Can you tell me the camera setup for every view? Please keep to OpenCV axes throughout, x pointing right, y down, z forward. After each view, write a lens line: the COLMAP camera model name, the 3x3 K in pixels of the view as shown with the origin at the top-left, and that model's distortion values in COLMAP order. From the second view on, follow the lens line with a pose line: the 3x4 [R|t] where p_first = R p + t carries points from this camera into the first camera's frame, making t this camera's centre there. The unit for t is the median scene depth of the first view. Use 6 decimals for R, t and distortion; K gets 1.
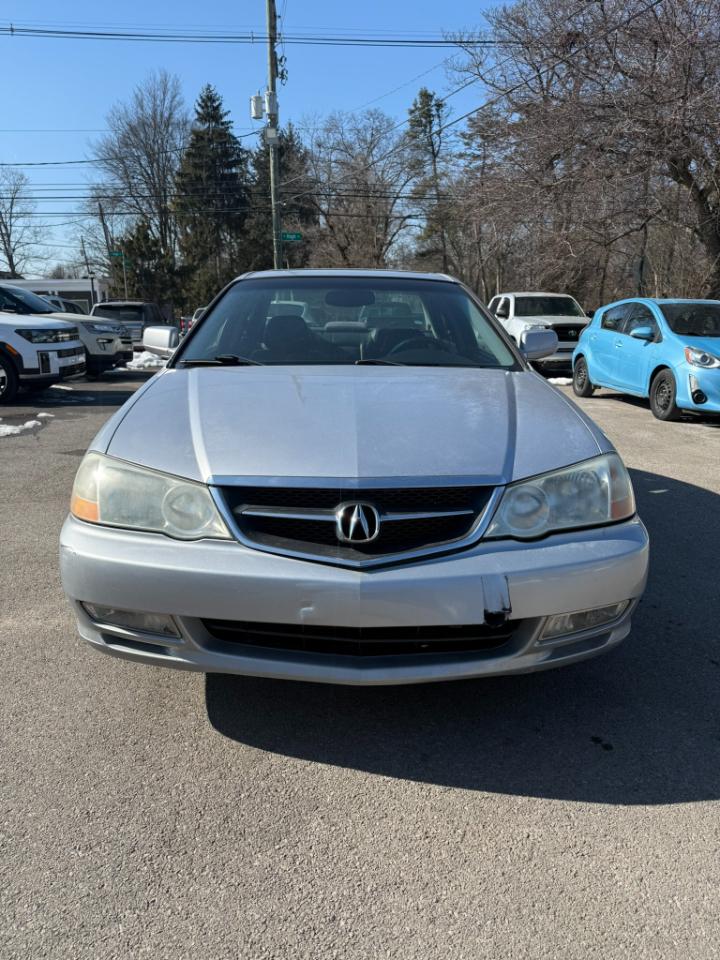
lens RADIAL K [[734.8, 0, 360.0], [0, 734.8, 480.0], [0, 0, 1]] dist [0.064035, -0.081873]
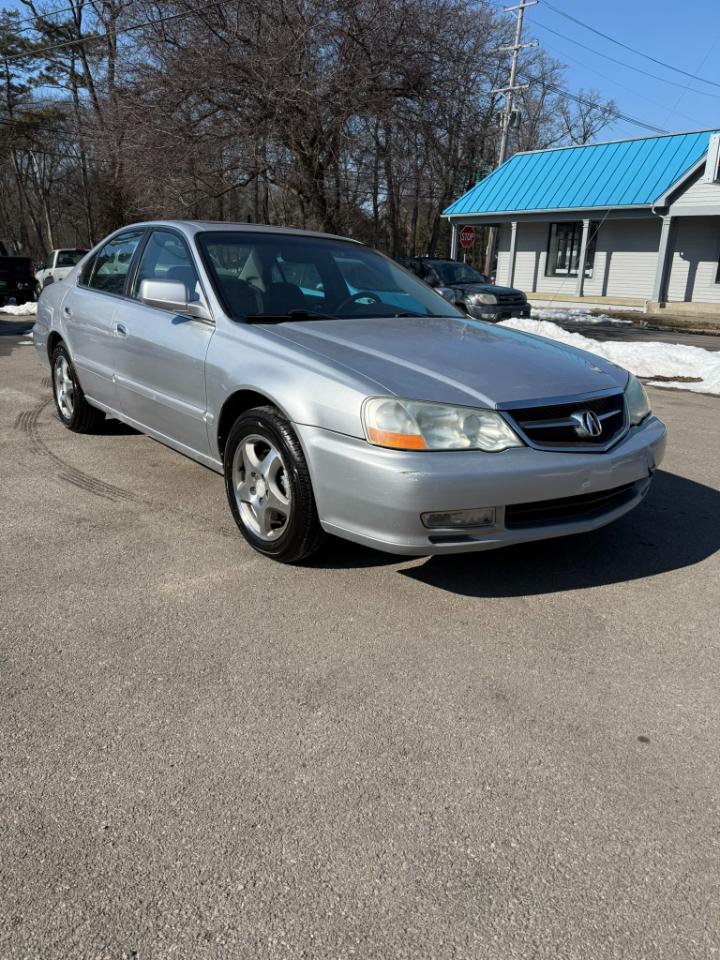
lens RADIAL K [[734.8, 0, 360.0], [0, 734.8, 480.0], [0, 0, 1]] dist [0.064035, -0.081873]
pose [[0.781061, -0.148773, 0.606474, -1.241038], [0.102061, 0.988559, 0.111060, -0.042237], [-0.616058, -0.024847, 0.787309, 0.089068]]
